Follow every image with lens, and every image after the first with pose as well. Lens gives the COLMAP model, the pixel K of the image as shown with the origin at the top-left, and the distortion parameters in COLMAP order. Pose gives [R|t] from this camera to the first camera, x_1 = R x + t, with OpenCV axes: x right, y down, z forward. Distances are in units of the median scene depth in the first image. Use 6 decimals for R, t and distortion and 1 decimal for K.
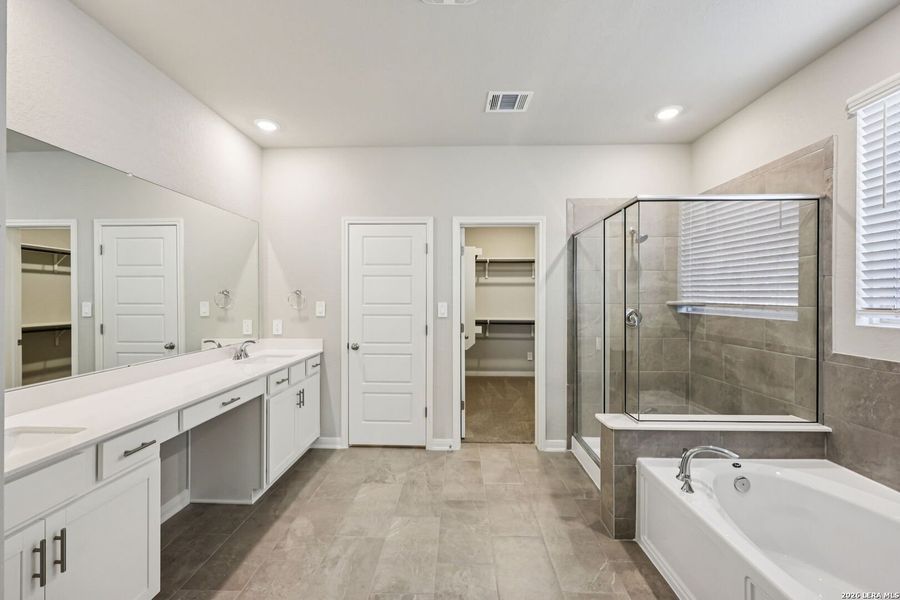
lens RADIAL K [[370.8, 0, 449.1], [0, 370.8, 296.6], [0, 0, 1]] dist [0.000525, -0.000006]
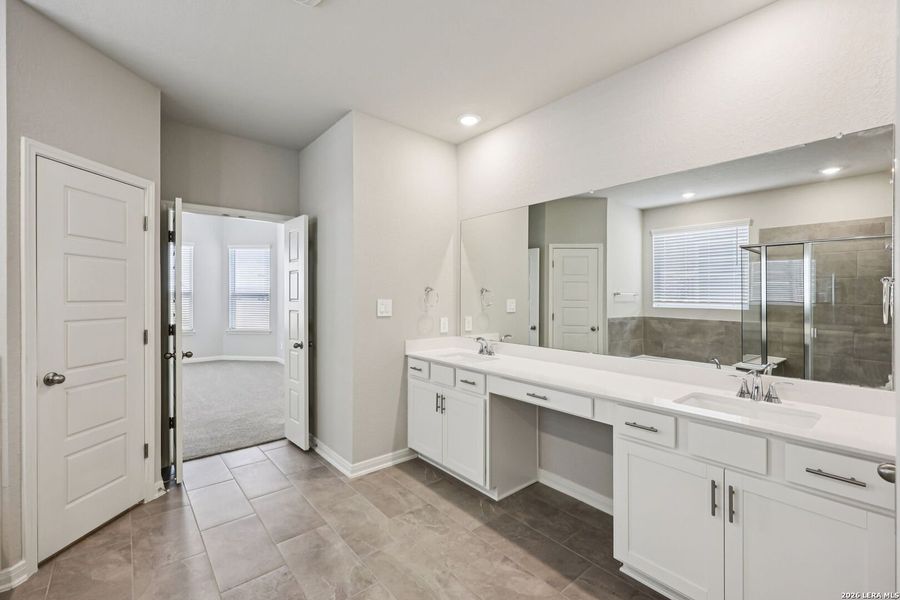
lens RADIAL K [[370.8, 0, 449.1], [0, 370.8, 296.6], [0, 0, 1]] dist [0.000525, -0.000006]
pose [[-0.746848, -0.016486, -0.664790, 0.293661], [-0.008508, 0.999848, -0.015237, 0.024005], [0.664940, -0.005724, -0.746875, 1.657088]]
